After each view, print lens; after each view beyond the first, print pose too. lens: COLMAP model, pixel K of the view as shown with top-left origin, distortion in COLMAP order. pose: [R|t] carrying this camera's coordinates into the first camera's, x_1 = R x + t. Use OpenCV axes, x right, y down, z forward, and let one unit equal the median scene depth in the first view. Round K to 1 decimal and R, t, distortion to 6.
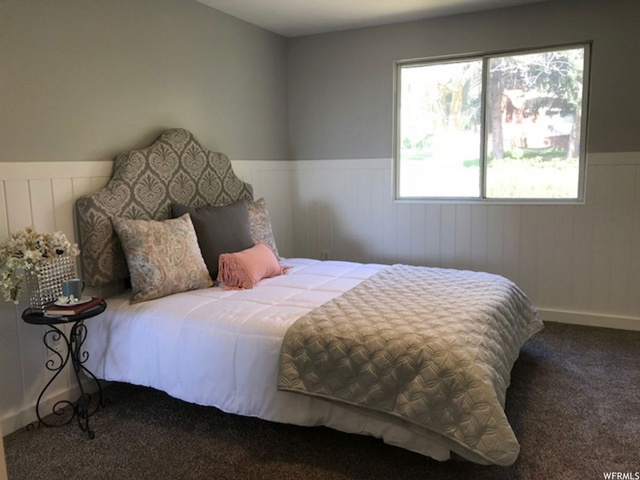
lens RADIAL K [[521.6, 0, 320.0], [0, 521.6, 240.0], [0, 0, 1]] dist [0.058964, -0.064713]
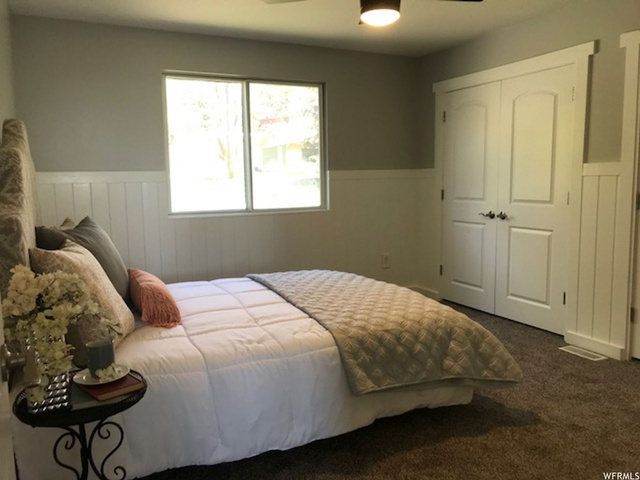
lens RADIAL K [[521.6, 0, 320.0], [0, 521.6, 240.0], [0, 0, 1]] dist [0.058964, -0.064713]
pose [[0.624573, -0.084569, 0.776374, -0.787253], [0.118195, 0.992904, 0.013070, -0.025516], [-0.771971, 0.083600, 0.630137, 0.369325]]
